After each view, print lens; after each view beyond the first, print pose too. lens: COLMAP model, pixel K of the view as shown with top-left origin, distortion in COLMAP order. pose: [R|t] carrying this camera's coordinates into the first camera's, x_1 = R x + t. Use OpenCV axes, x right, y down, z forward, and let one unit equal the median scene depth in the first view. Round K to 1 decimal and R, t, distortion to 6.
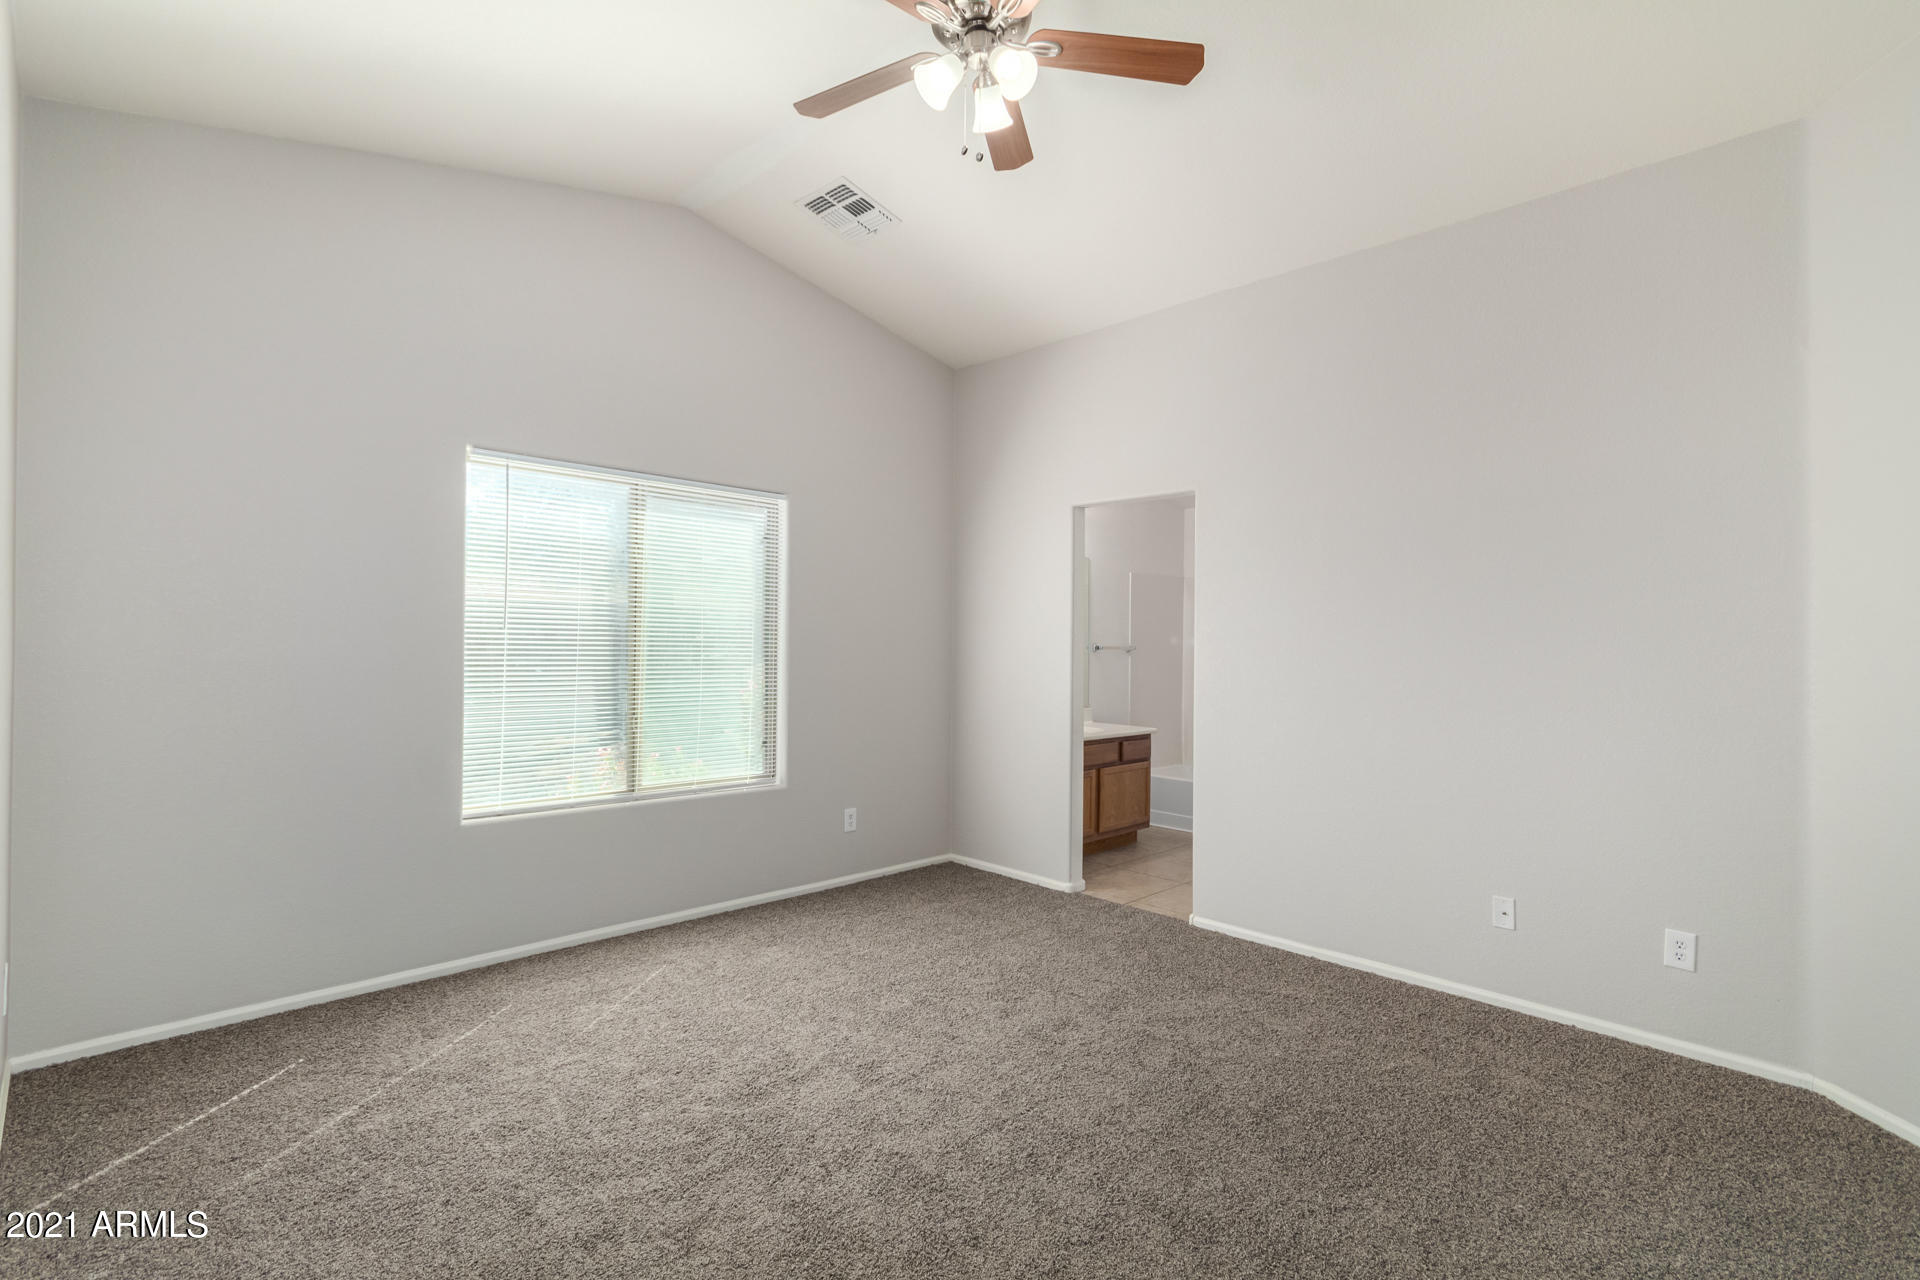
lens RADIAL K [[892.7, 0, 967.7], [0, 892.7, 640.0], [0, 0, 1]] dist [0.005047, 0.002187]
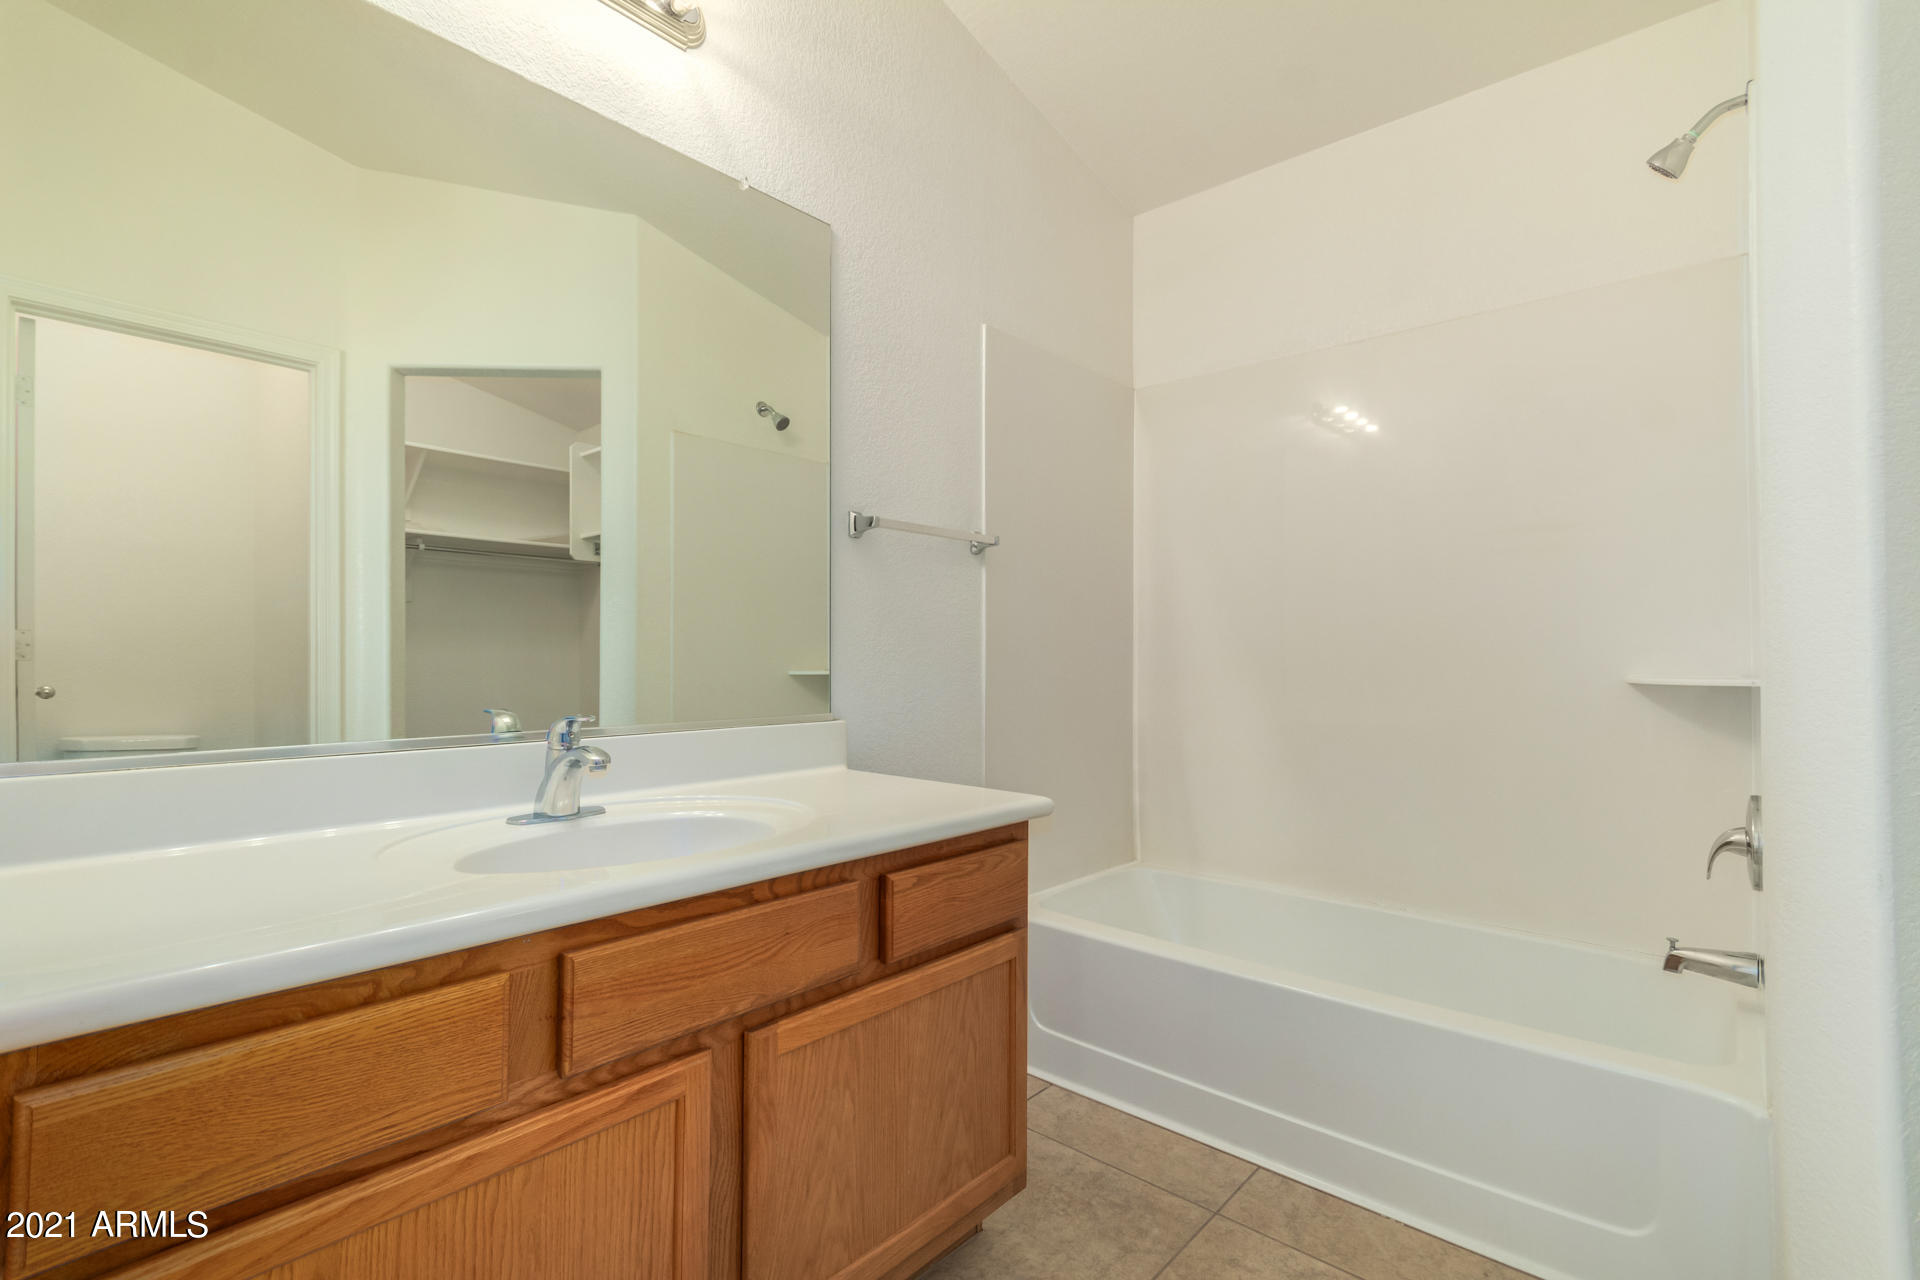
lens RADIAL K [[892.7, 0, 967.7], [0, 892.7, 640.0], [0, 0, 1]] dist [0.005047, 0.002187]
pose [[0.997496, -0.012650, 0.069586, 0.174244], [0.013705, 0.999798, -0.014705, 0.058339], [-0.069386, 0.015621, 0.997468, 0.761101]]
